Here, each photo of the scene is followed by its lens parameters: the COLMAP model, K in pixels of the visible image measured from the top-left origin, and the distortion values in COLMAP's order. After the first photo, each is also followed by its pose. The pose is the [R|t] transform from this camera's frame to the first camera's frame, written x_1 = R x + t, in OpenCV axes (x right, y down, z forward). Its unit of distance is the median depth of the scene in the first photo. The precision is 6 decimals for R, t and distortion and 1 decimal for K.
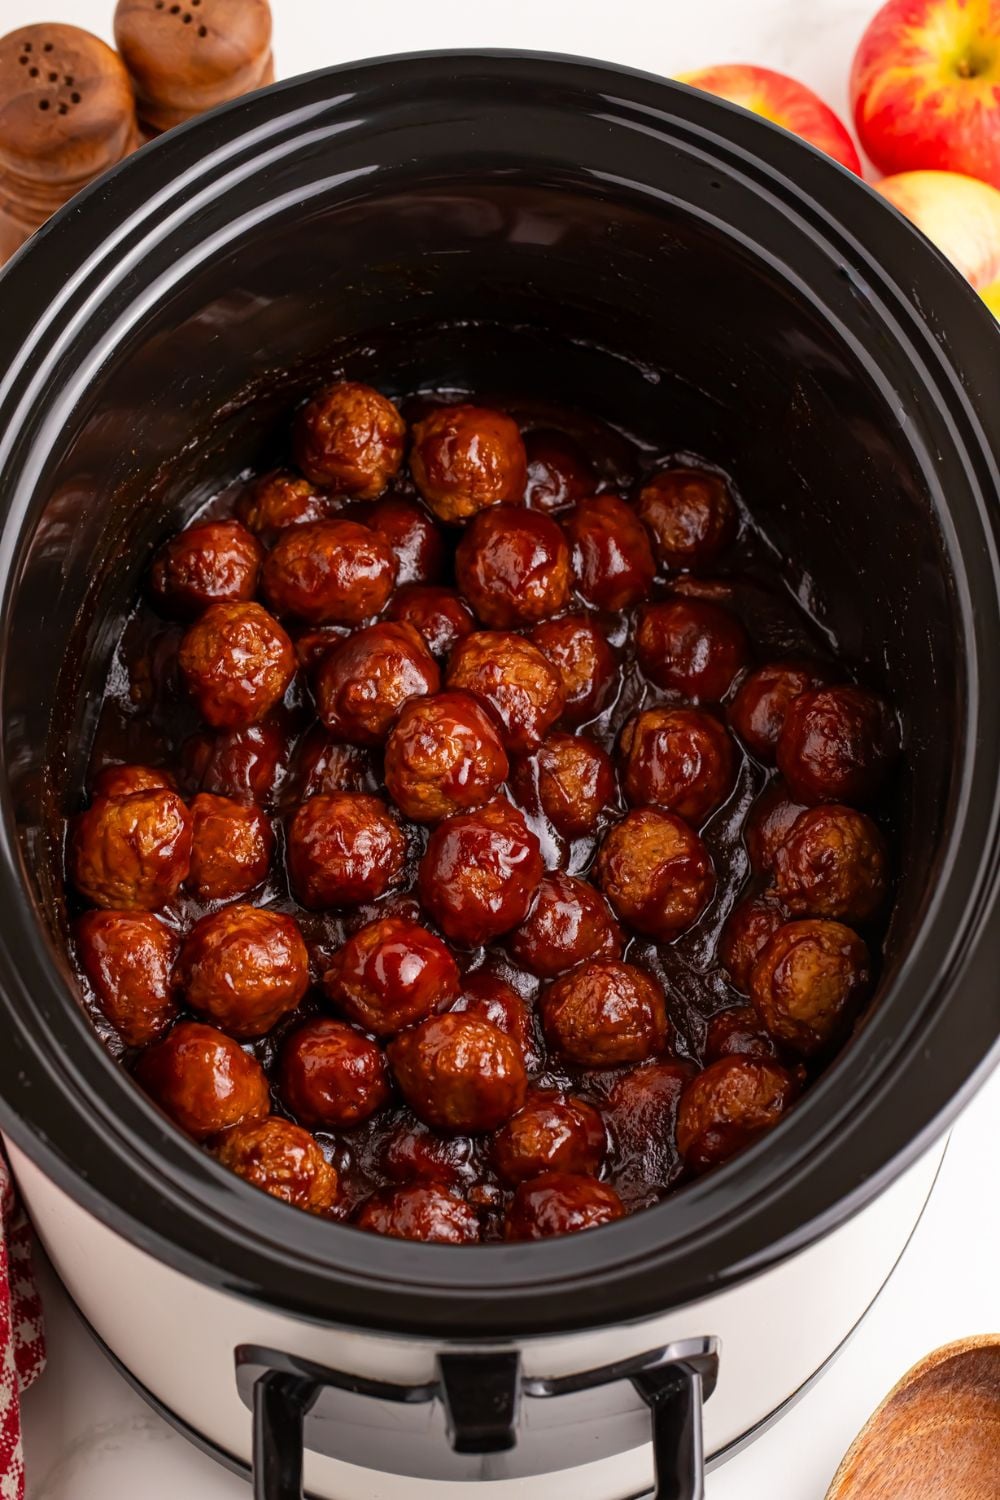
lens RADIAL K [[5344.7, 0, 553.4], [0, 5344.7, 751.3], [0, 0, 1]] dist [0.122564, 3.363685]
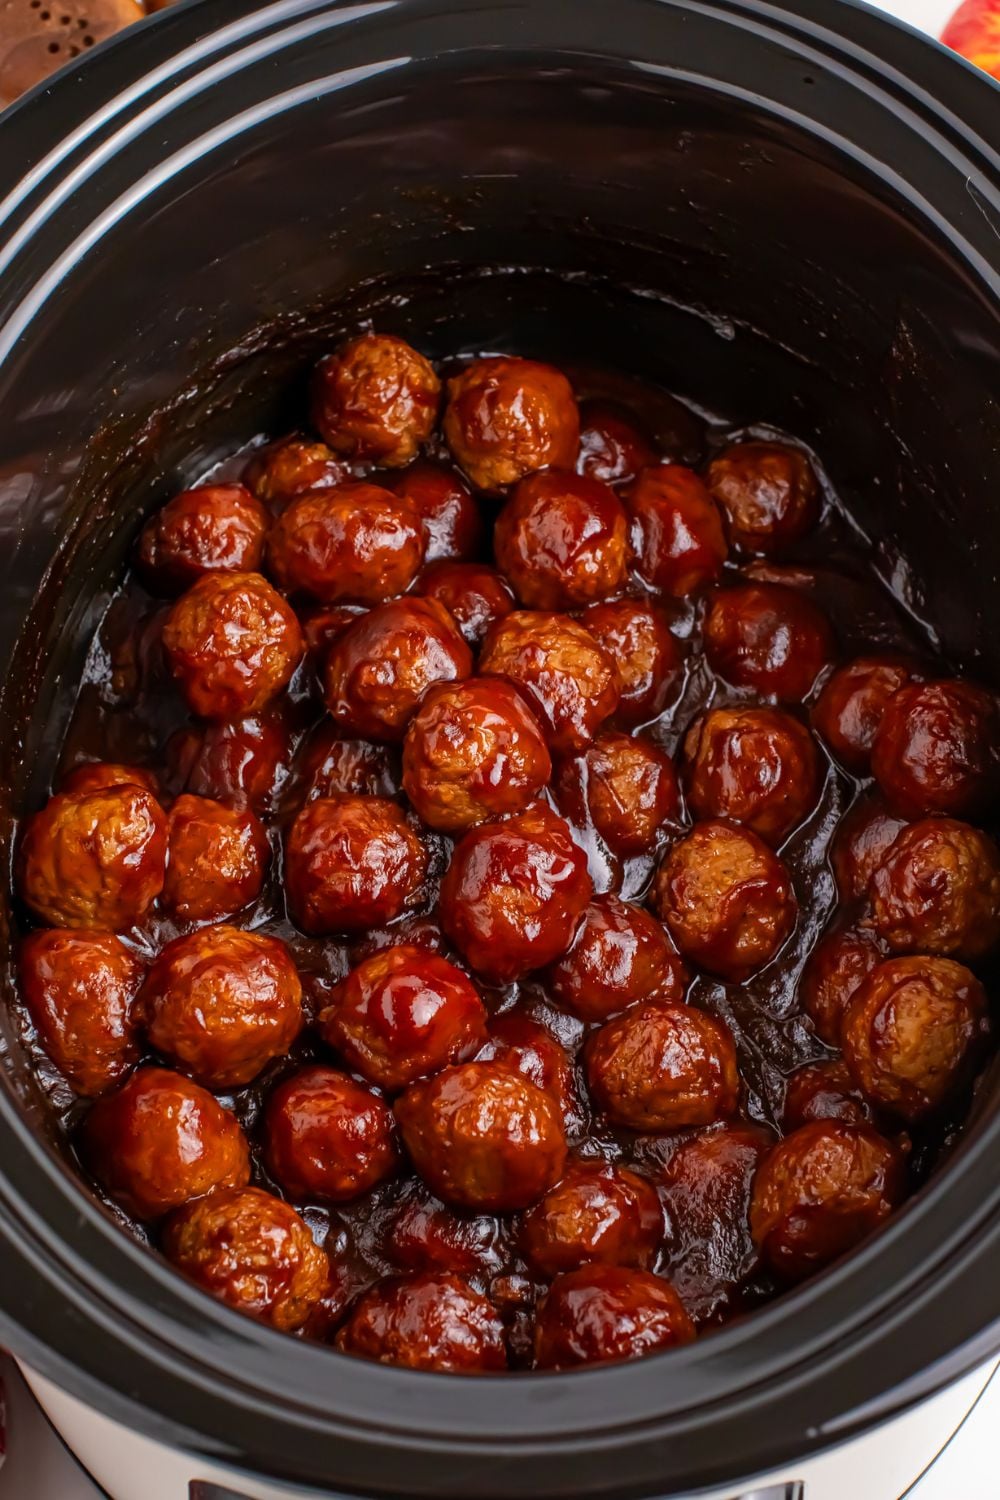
lens RADIAL K [[3166.0, 0, 529.1], [0, 3166.0, 849.5], [0, 0, 1]] dist [-0.169745, -0.073579]
pose [[0.999623, 0.016096, -0.022245, -0.000698], [-0.016457, 0.999735, -0.016124, 0.023533], [0.021980, 0.016484, 0.999623, 0.506025]]
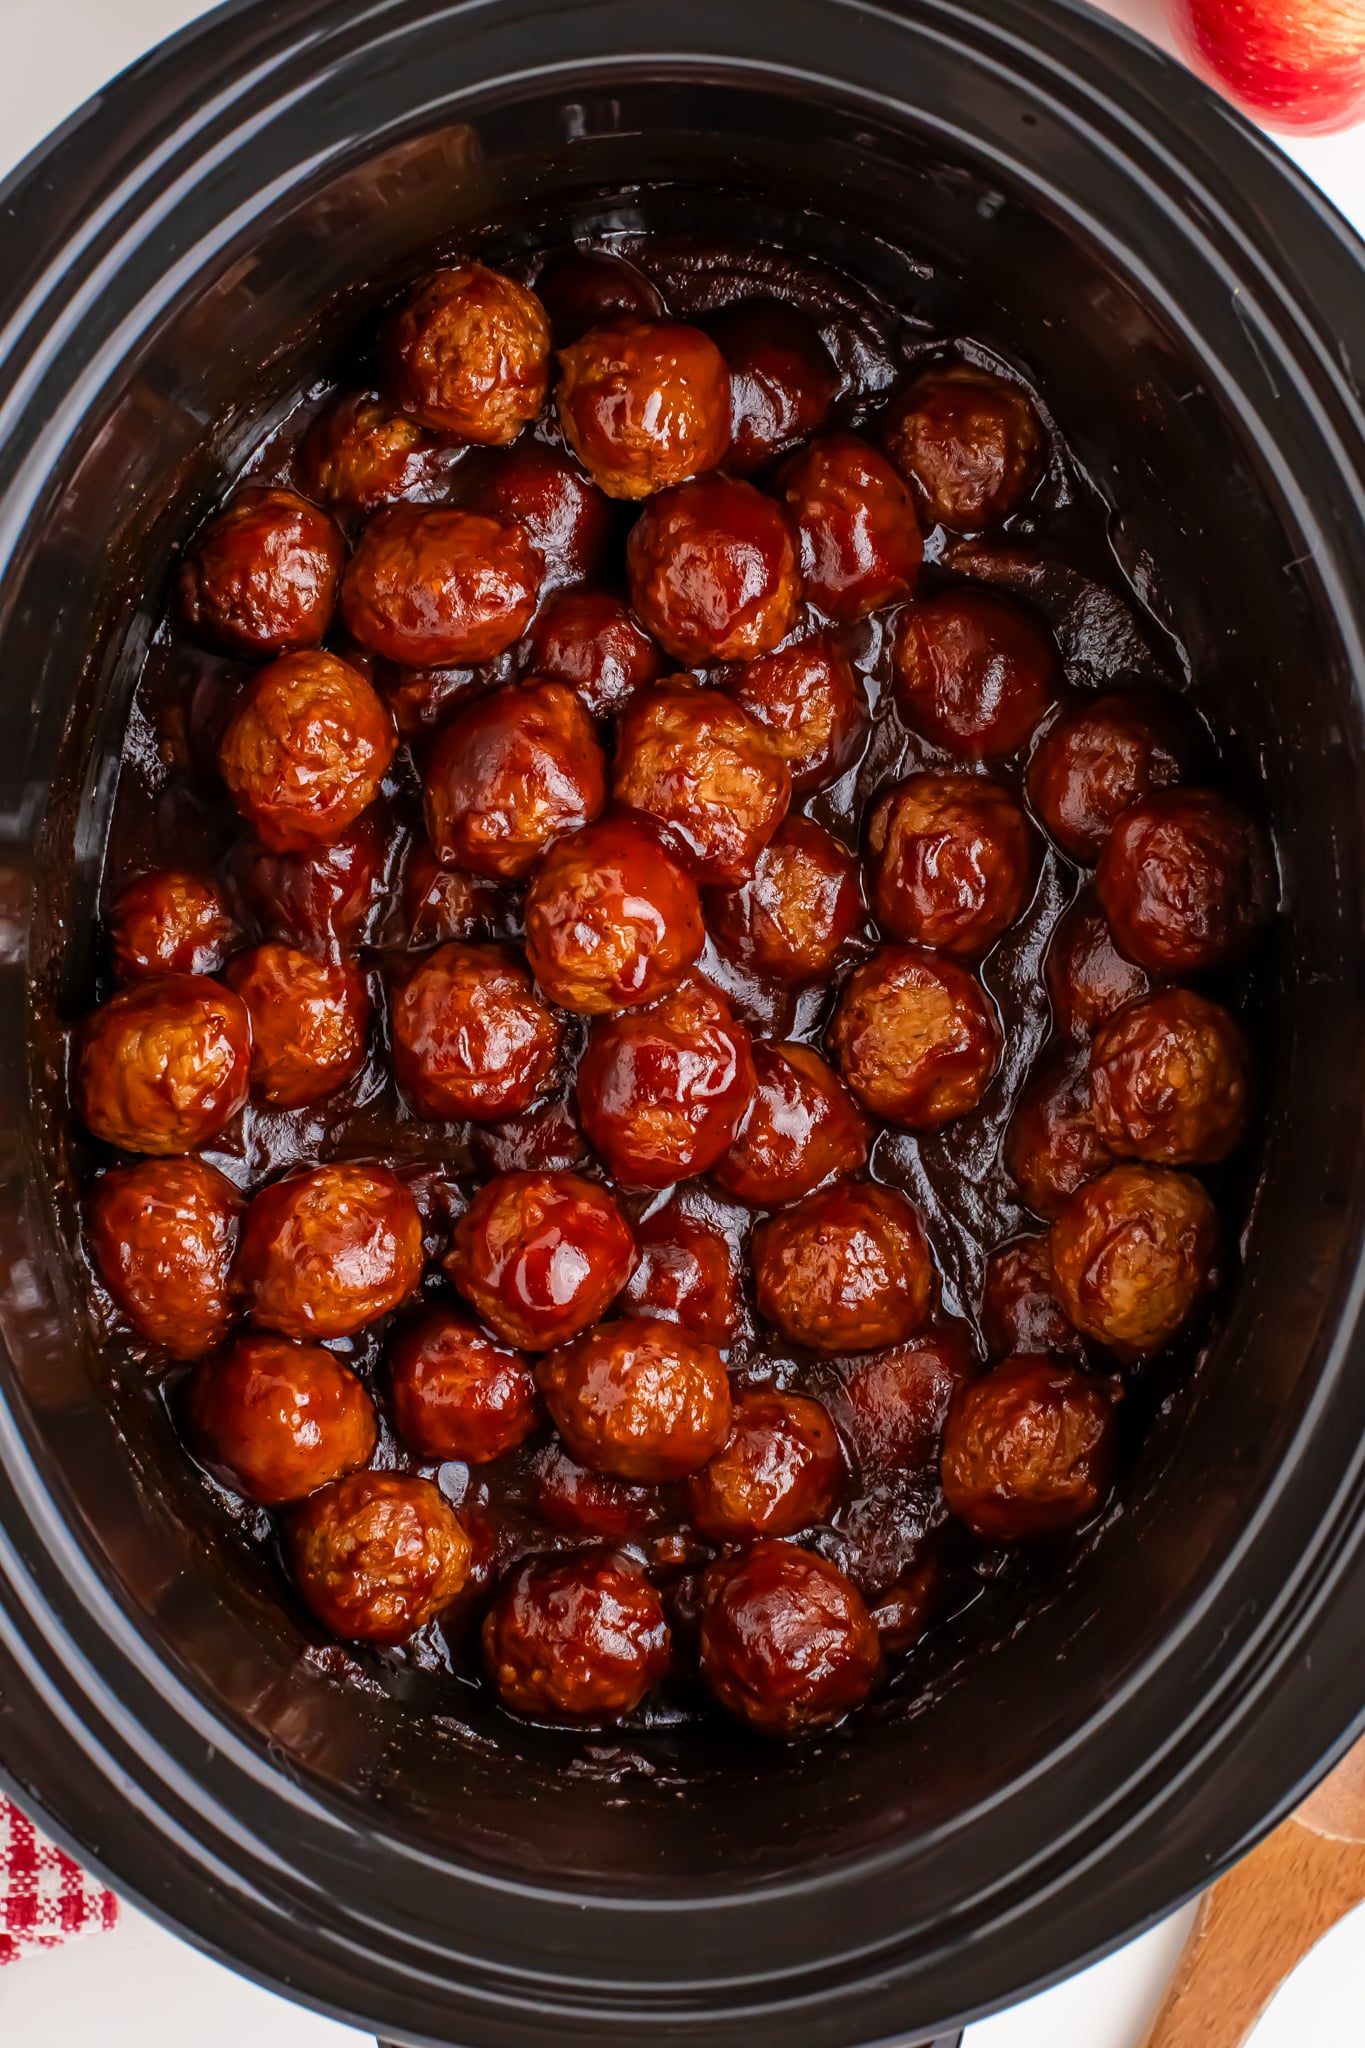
lens RADIAL K [[4322.6, 0, 722.3], [0, 4322.6, 1159.8], [0, 0, 1]] dist [-0.169745, -0.073579]
pose [[0.999786, 0.003375, -0.020419, 0.005153], [0.007581, 0.858323, 0.513054, -0.255148], [0.019257, -0.513098, 0.858114, 0.506918]]
